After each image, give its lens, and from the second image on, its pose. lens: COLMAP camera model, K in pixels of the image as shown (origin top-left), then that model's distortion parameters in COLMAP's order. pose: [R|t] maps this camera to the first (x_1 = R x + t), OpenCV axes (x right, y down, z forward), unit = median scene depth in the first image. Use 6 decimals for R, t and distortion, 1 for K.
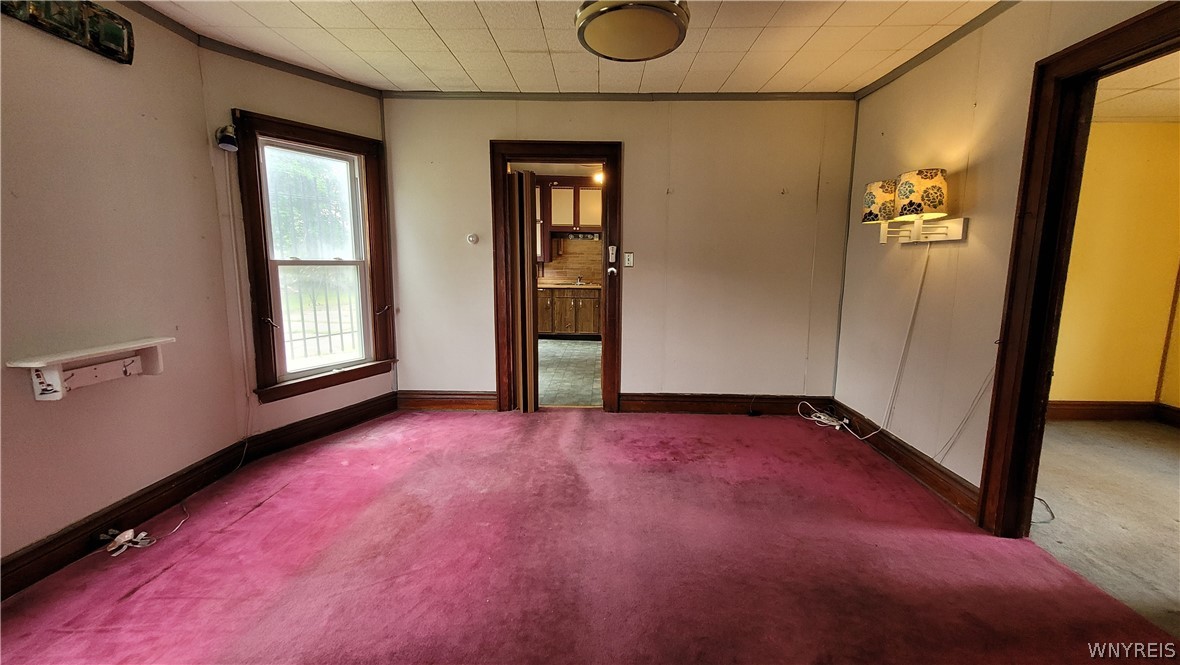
lens RADIAL K [[465.2, 0, 601.8], [0, 465.2, 326.6], [0, 0, 1]] dist [0.011249, -0.000750]
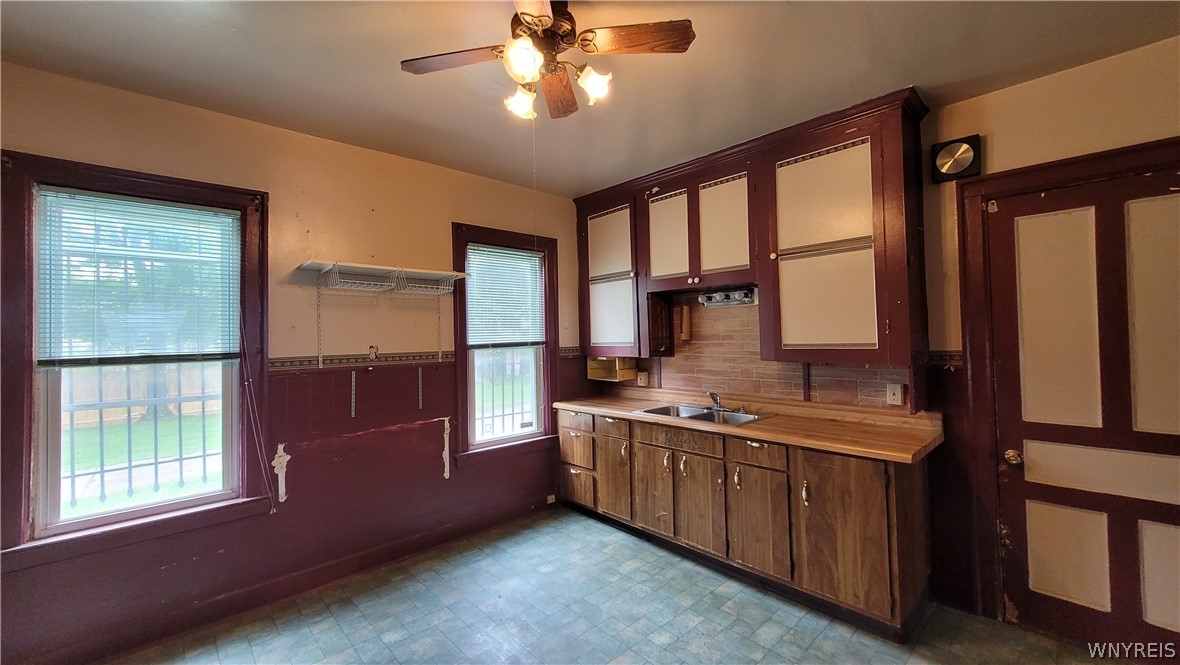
lens RADIAL K [[465.2, 0, 601.8], [0, 465.2, 326.6], [0, 0, 1]] dist [0.011249, -0.000750]
pose [[0.697713, -0.041517, -0.715173, 0.404523], [-0.072787, 0.989044, -0.128426, -0.232941], [0.712670, 0.141660, 0.687047, 1.406786]]
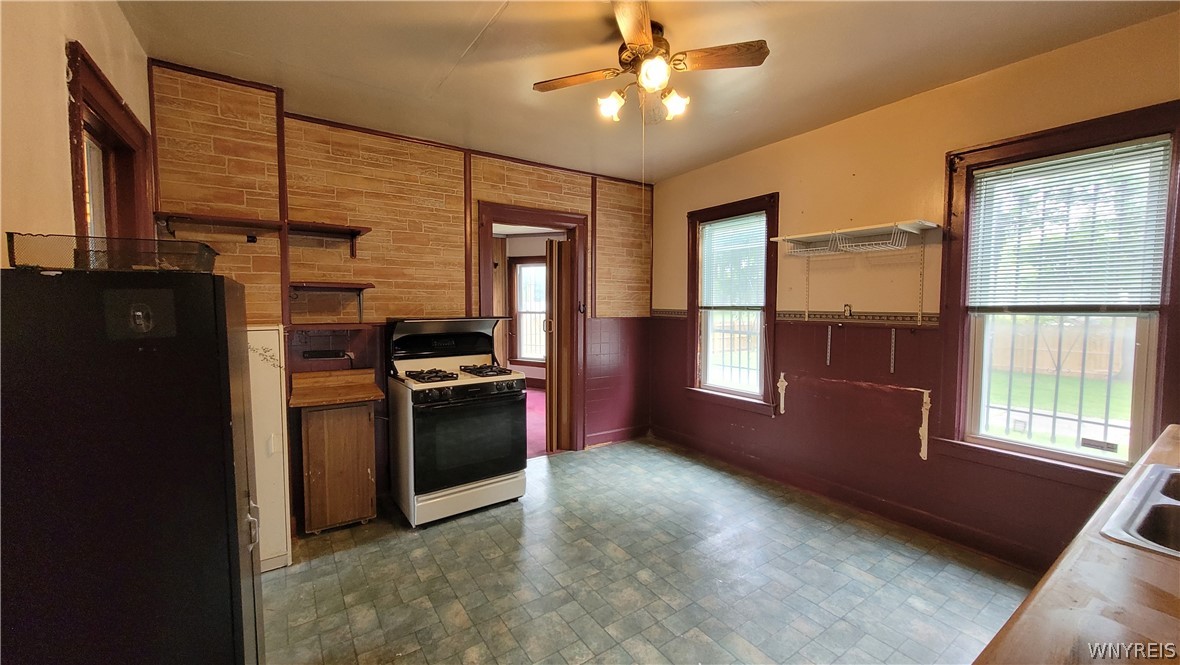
lens RADIAL K [[465.2, 0, 601.8], [0, 465.2, 326.6], [0, 0, 1]] dist [0.011249, -0.000750]
pose [[-0.811545, 0.018328, -0.584003, 0.434017], [-0.092924, 0.982738, 0.159972, -0.333150], [0.576854, 0.184092, -0.795833, 2.139495]]
